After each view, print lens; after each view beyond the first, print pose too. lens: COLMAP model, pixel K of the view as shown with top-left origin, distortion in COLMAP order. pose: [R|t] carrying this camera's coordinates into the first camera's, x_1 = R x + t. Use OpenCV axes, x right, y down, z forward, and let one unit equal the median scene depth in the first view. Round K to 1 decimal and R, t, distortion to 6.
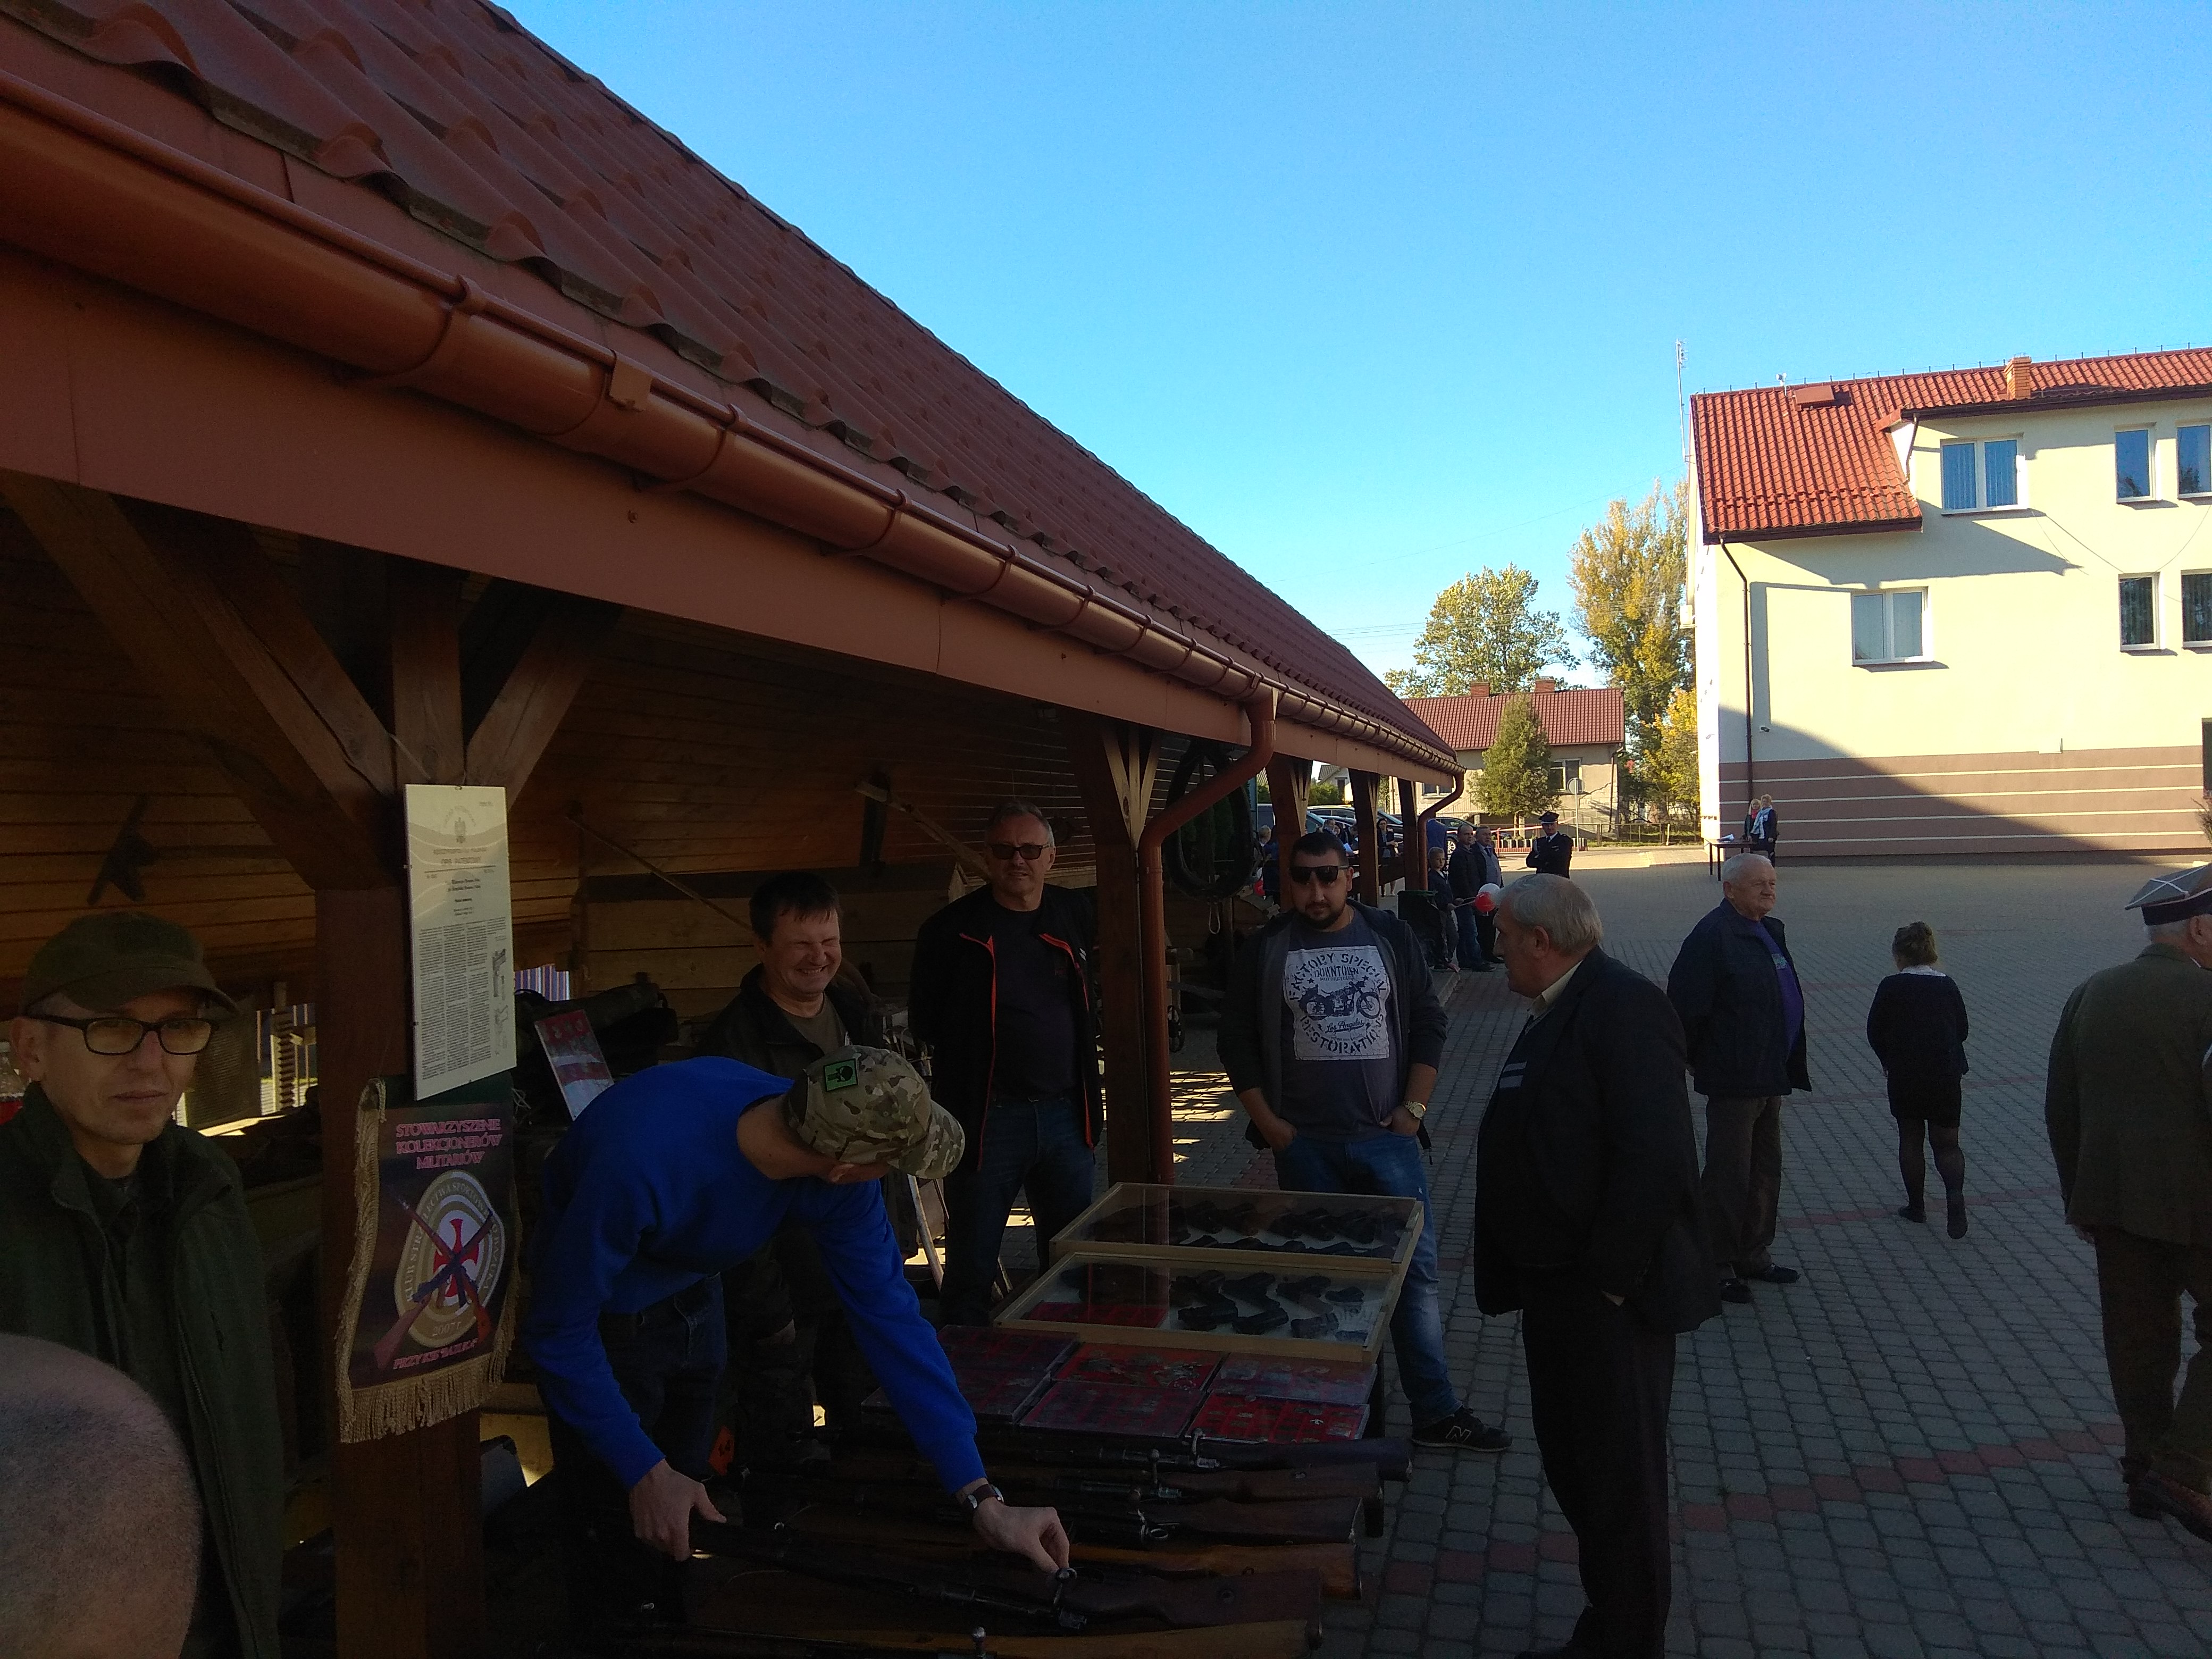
lens RADIAL K [[1684.6, 0, 1109.5], [0, 1684.6, 831.5], [0, 0, 1]] dist [0.160525, -0.291761]
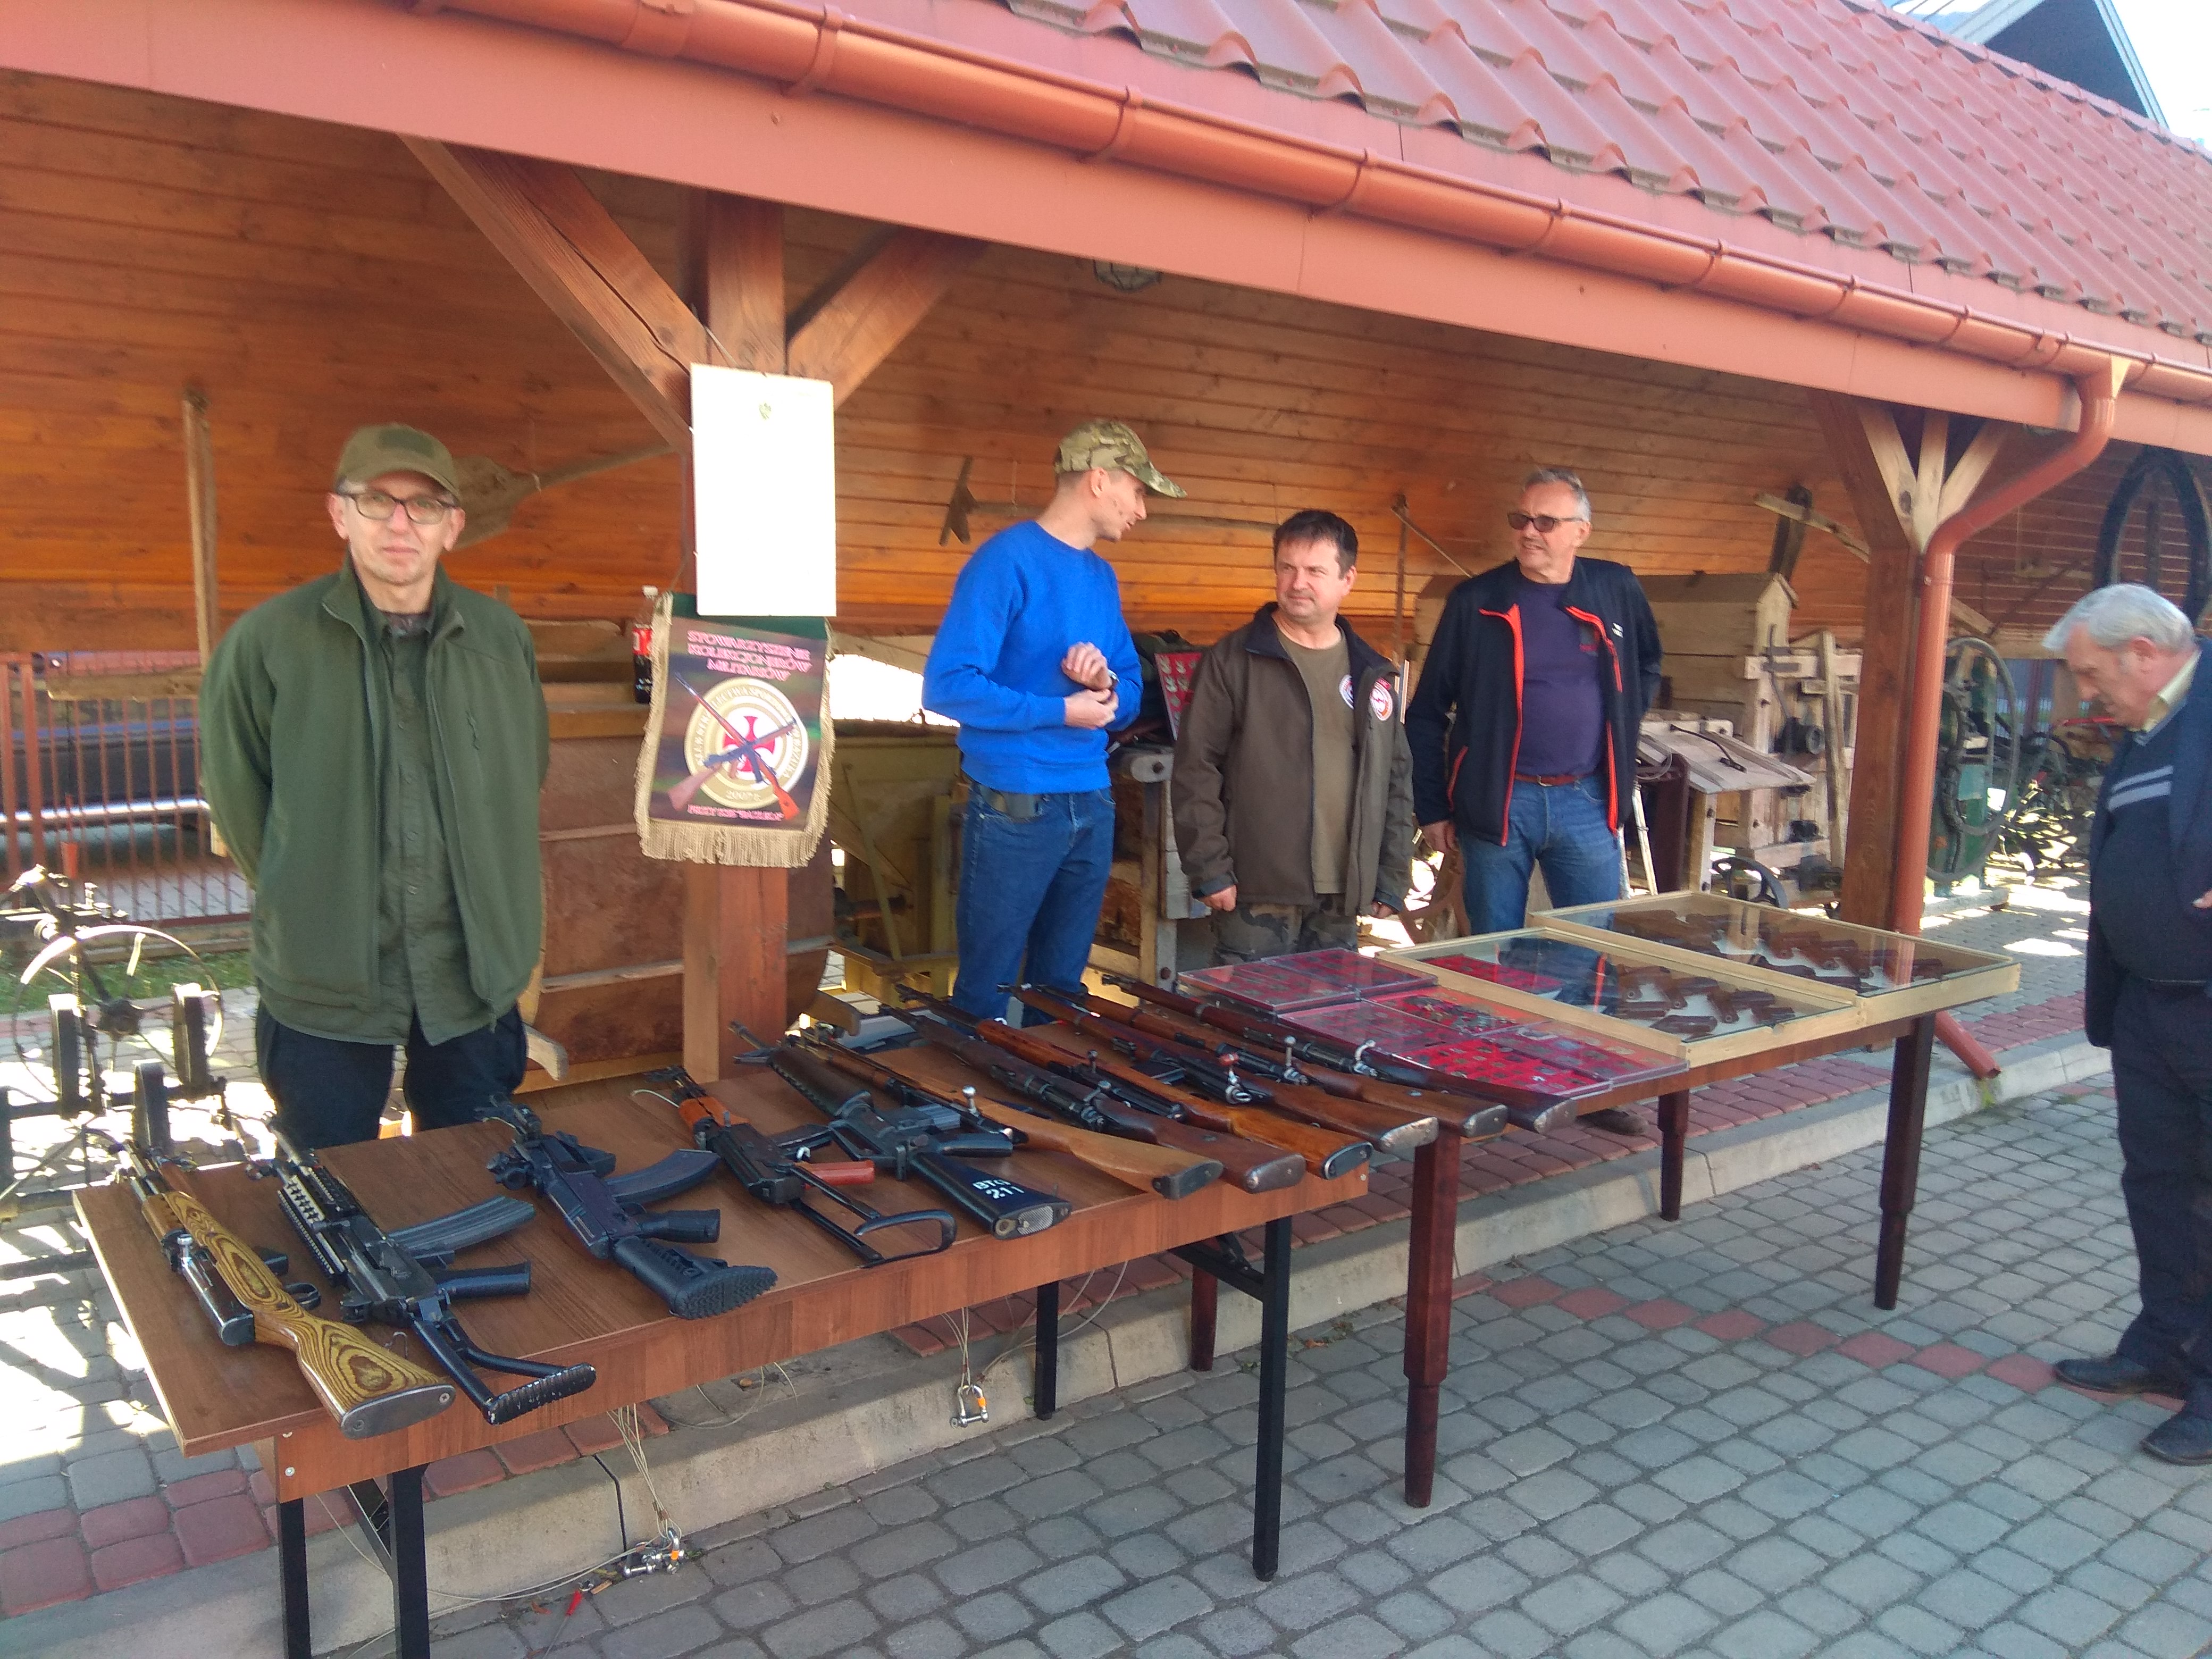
lens RADIAL K [[1684.6, 0, 1109.5], [0, 1684.6, 831.5], [0, 0, 1]] dist [0.160525, -0.291761]
pose [[0.791149, 0.147325, -0.593615, 0.619063], [-0.061258, 0.984762, 0.162759, 0.084974], [0.608548, -0.092403, 0.788119, 0.136891]]
